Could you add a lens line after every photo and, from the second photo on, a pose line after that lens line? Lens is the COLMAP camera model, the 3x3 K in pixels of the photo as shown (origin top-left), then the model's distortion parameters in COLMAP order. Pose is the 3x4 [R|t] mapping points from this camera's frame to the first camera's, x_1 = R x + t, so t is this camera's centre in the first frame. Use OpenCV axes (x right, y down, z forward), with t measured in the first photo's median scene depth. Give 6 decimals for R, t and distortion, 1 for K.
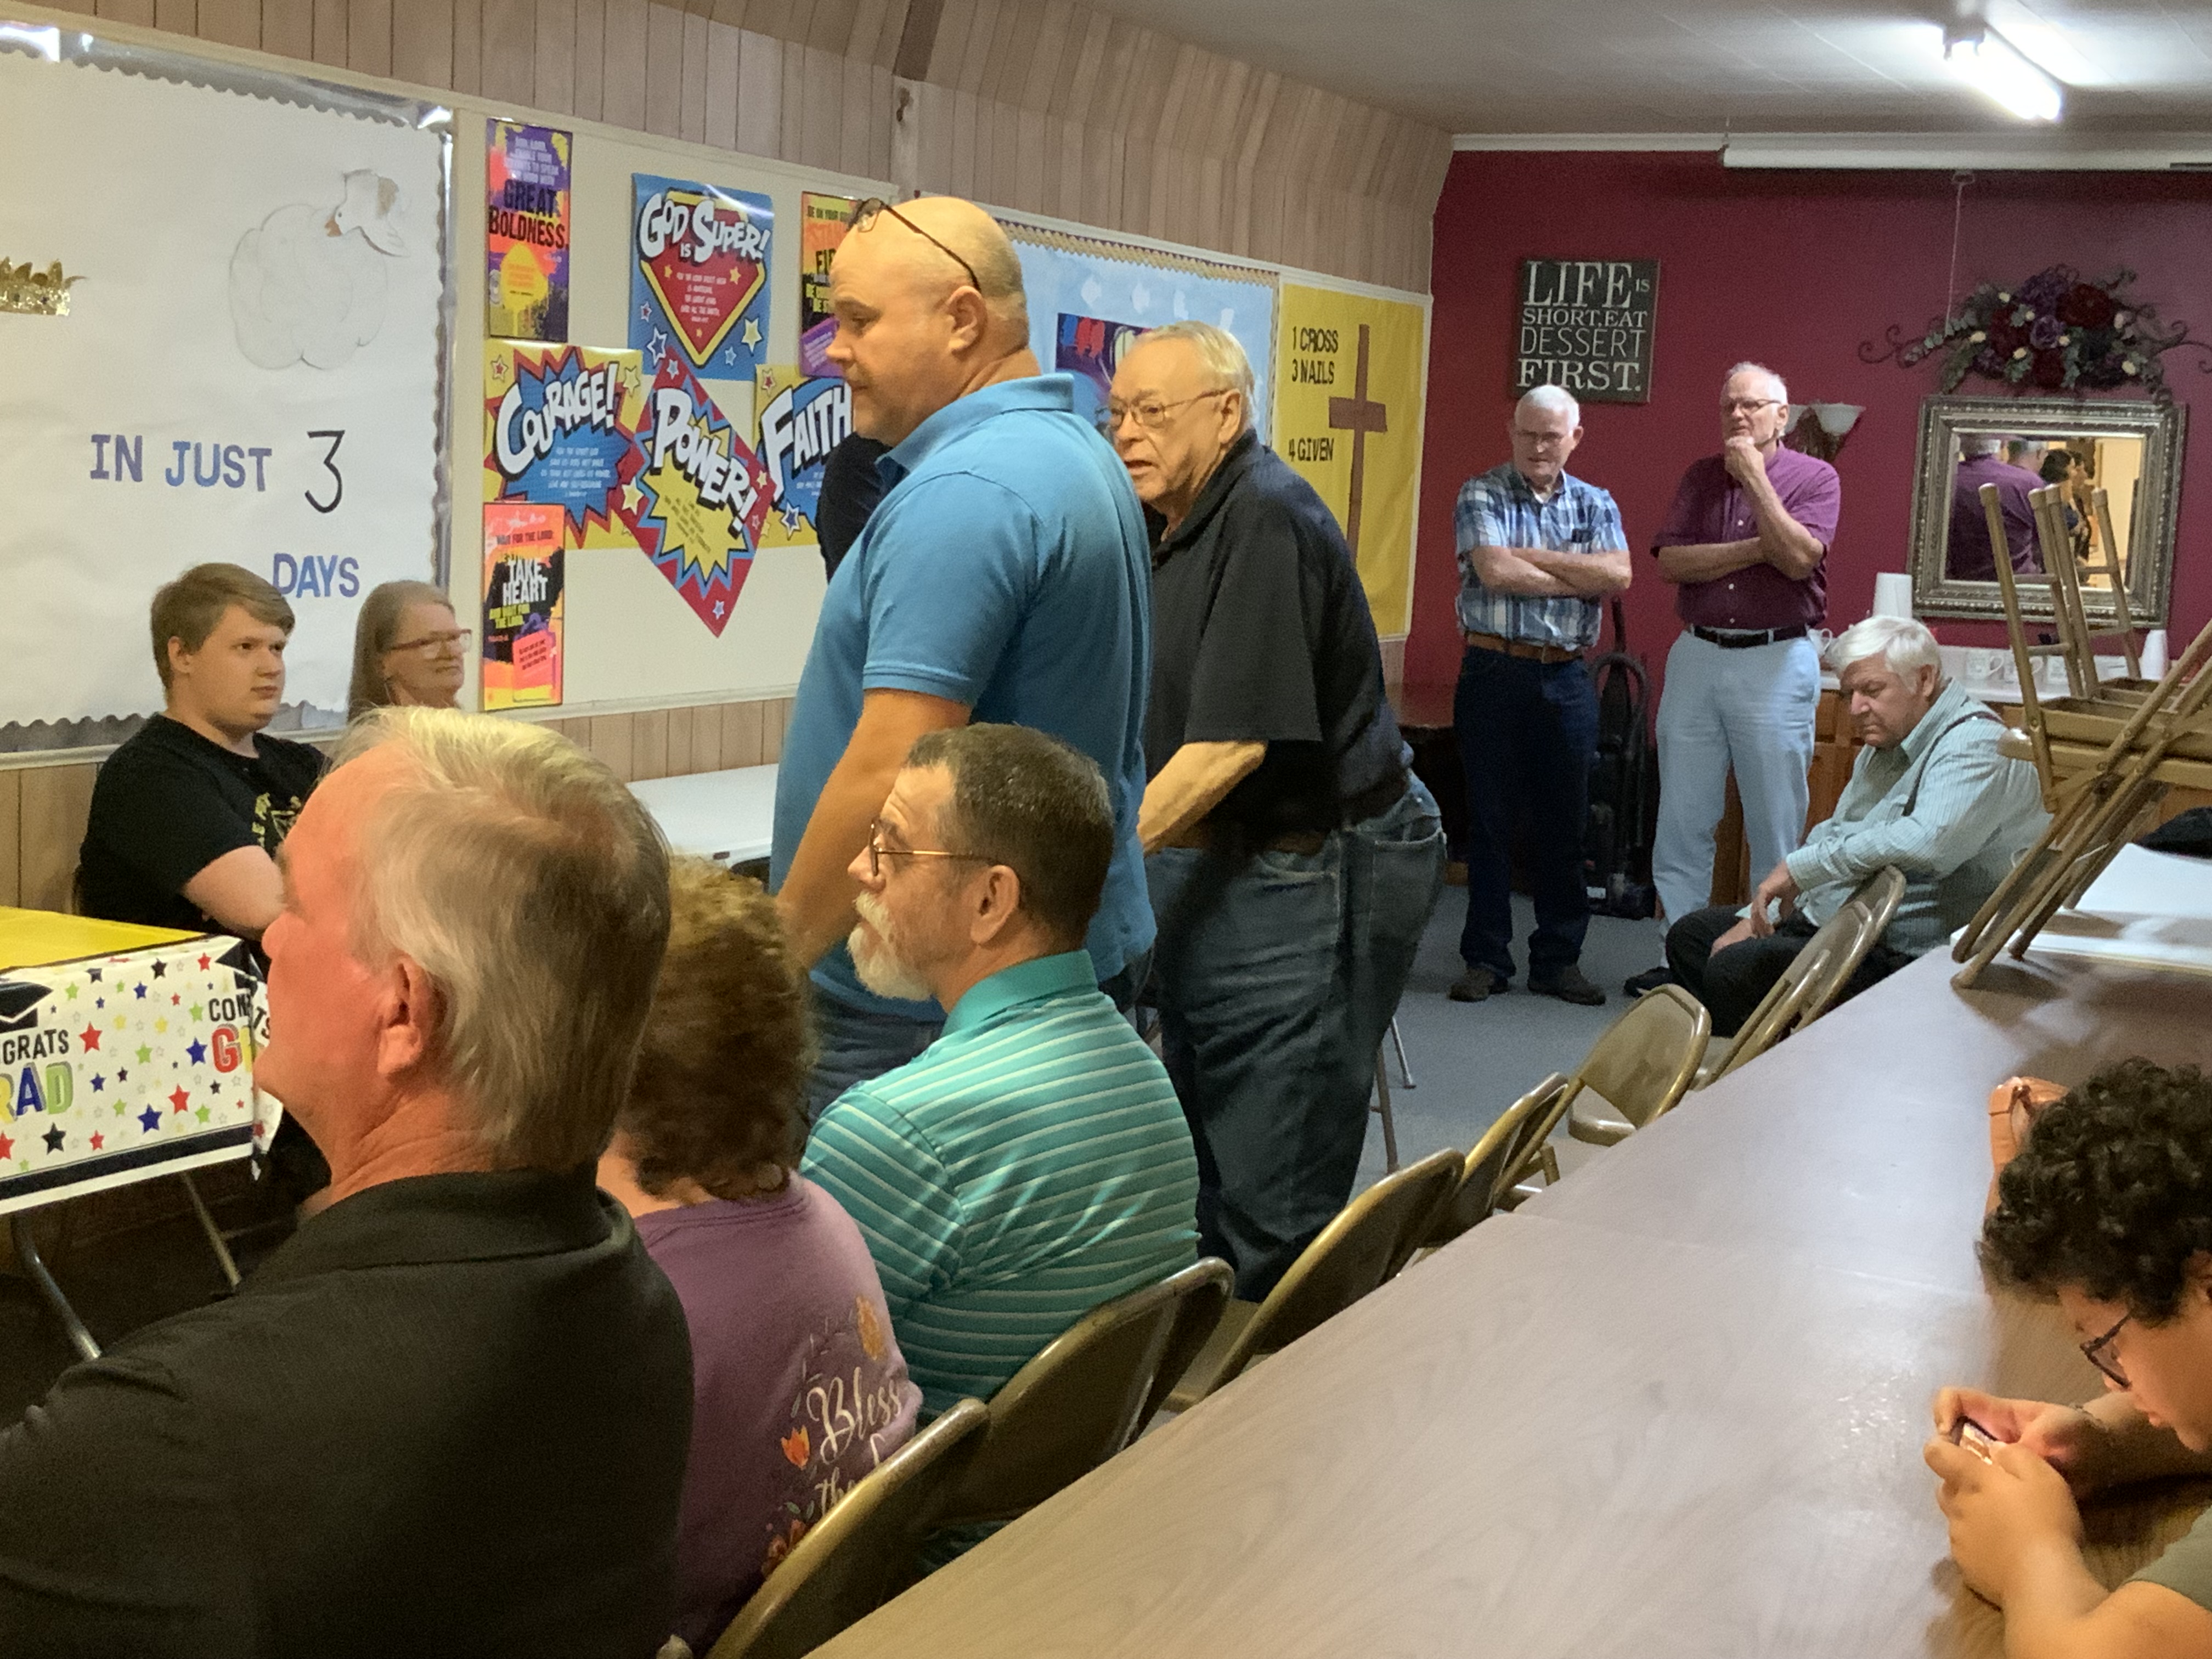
lens RADIAL K [[3057.2, 0, 1095.0], [0, 3057.2, 843.2], [0, 0, 1]] dist [0.130849, -0.250999]
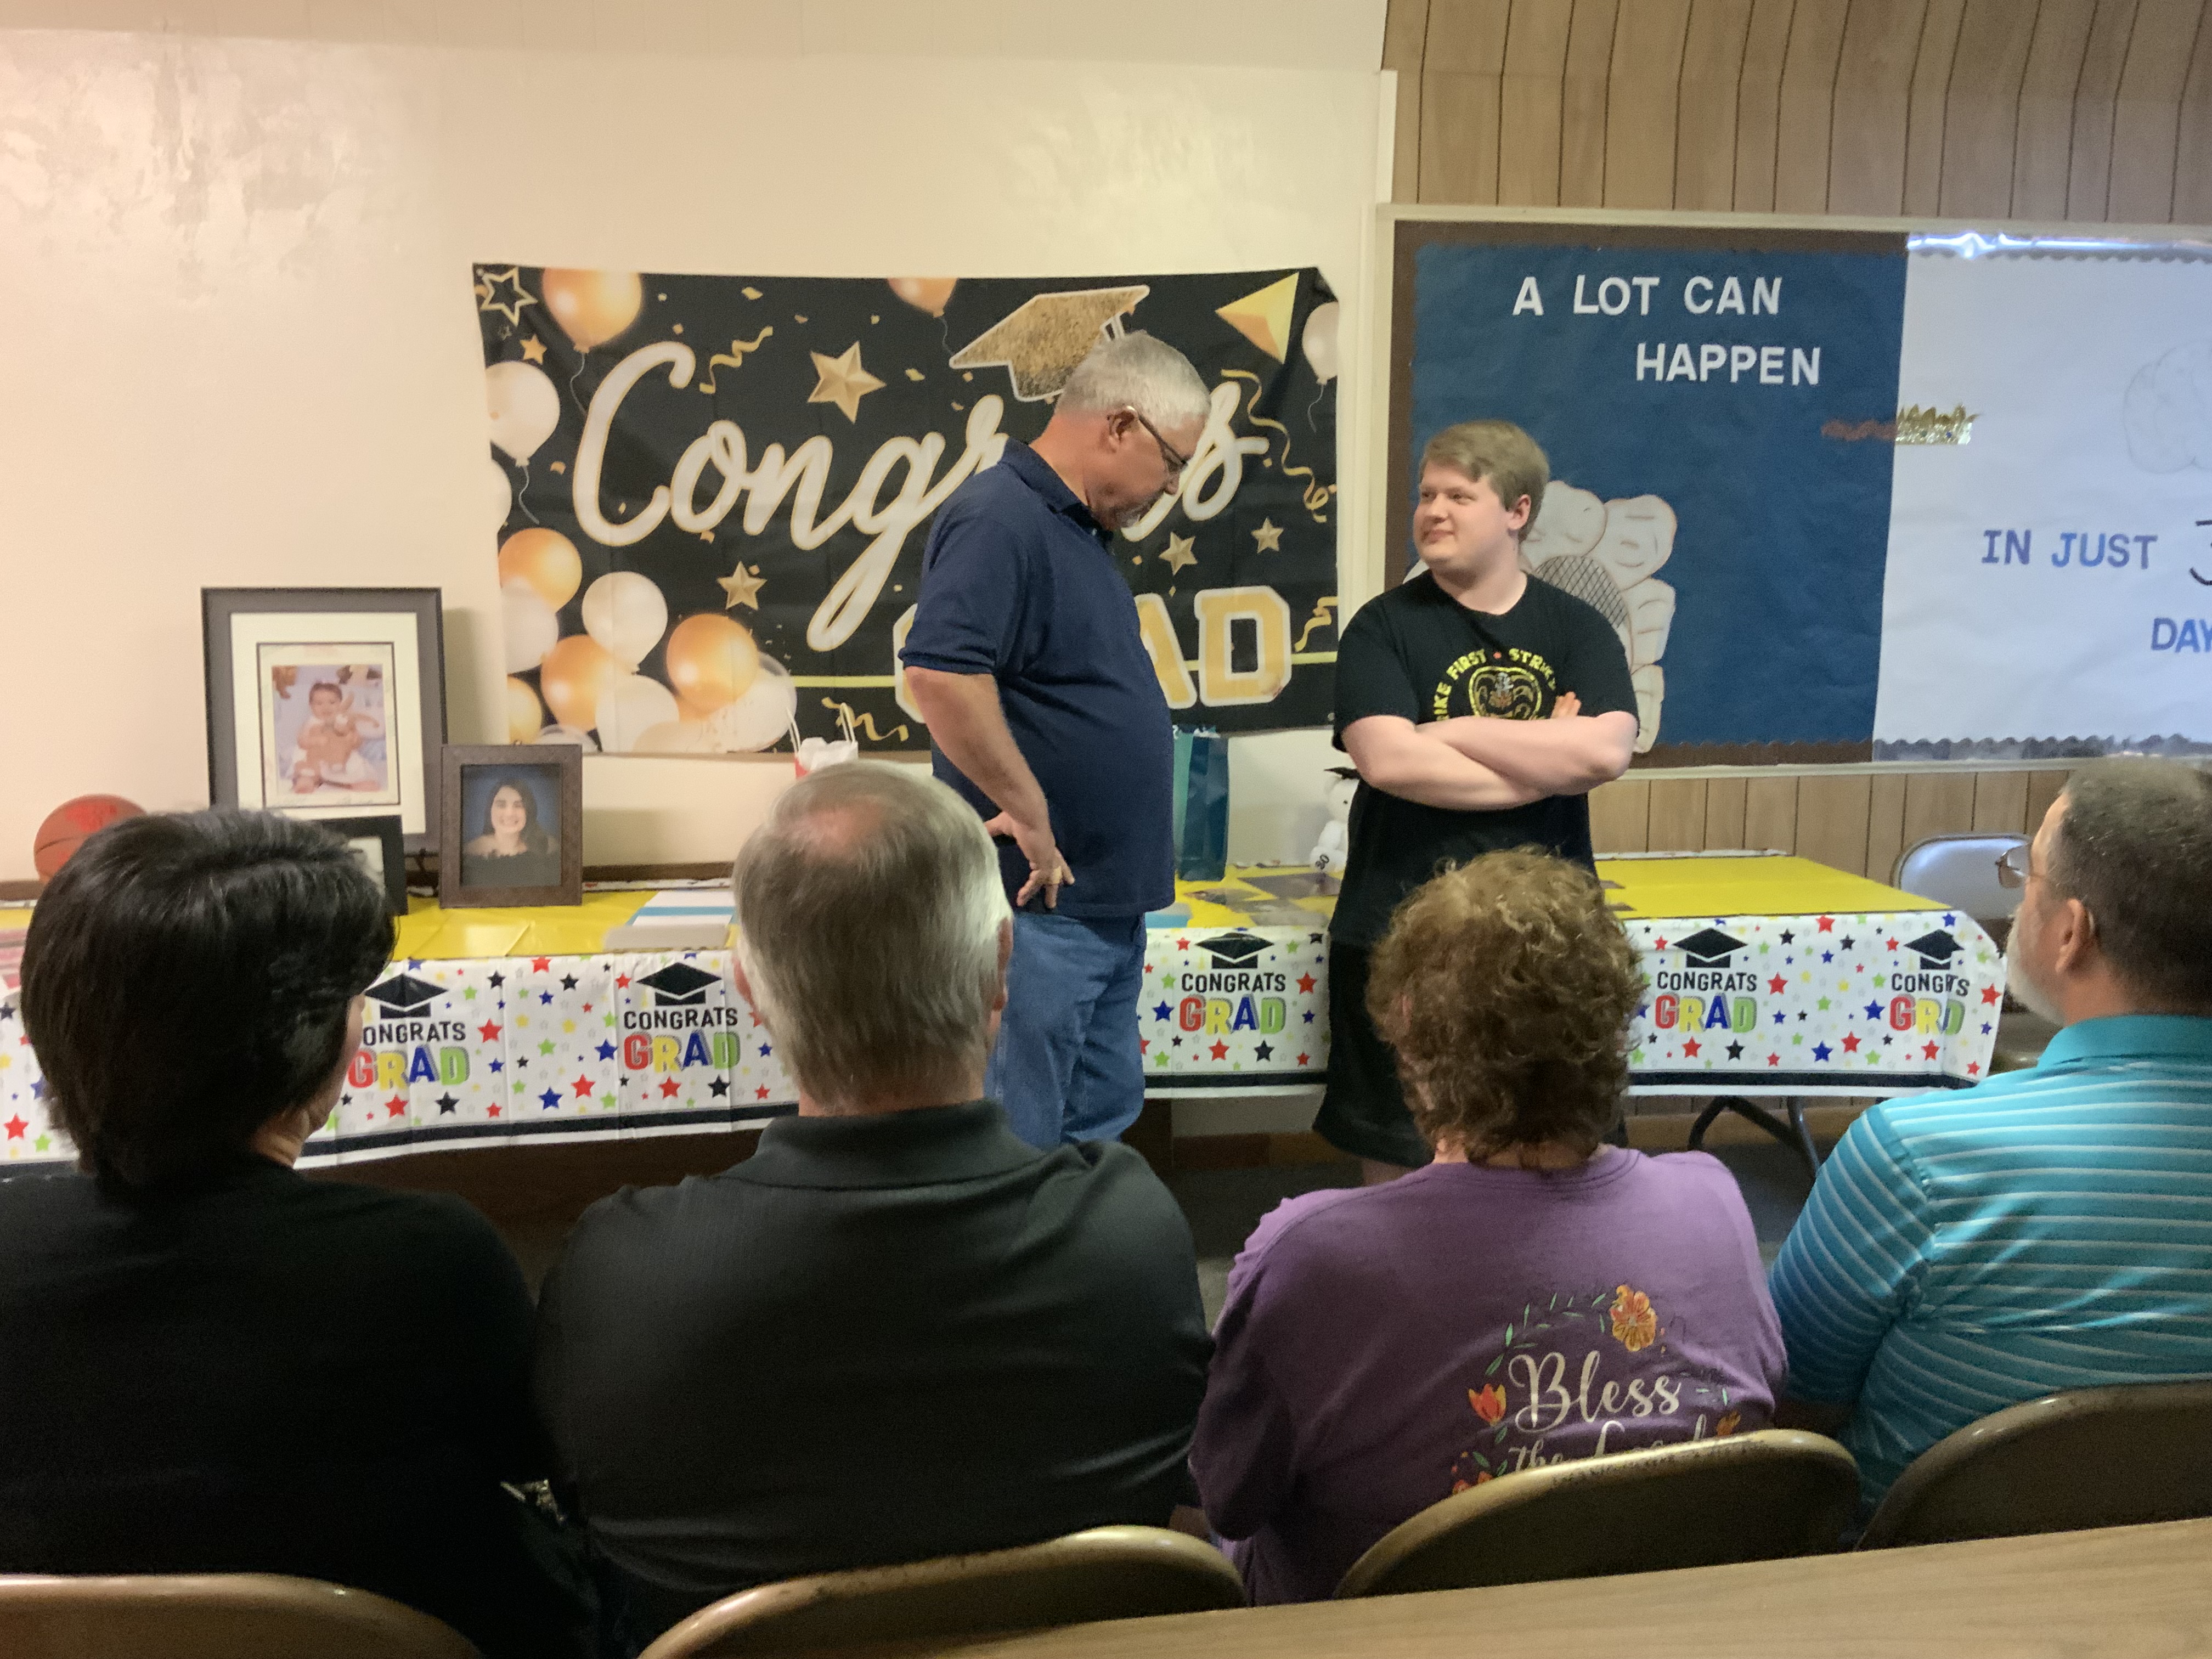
lens RADIAL K [[1847.3, 0, 1096.5], [0, 1847.3, 835.7], [0, 0, 1]] dist [0.114445, -0.246686]
pose [[0.567313, 0.081566, -0.819453, 0.108849], [-0.073116, 0.996142, 0.048534, -0.007947], [0.820250, 0.032381, 0.571088, 0.171276]]
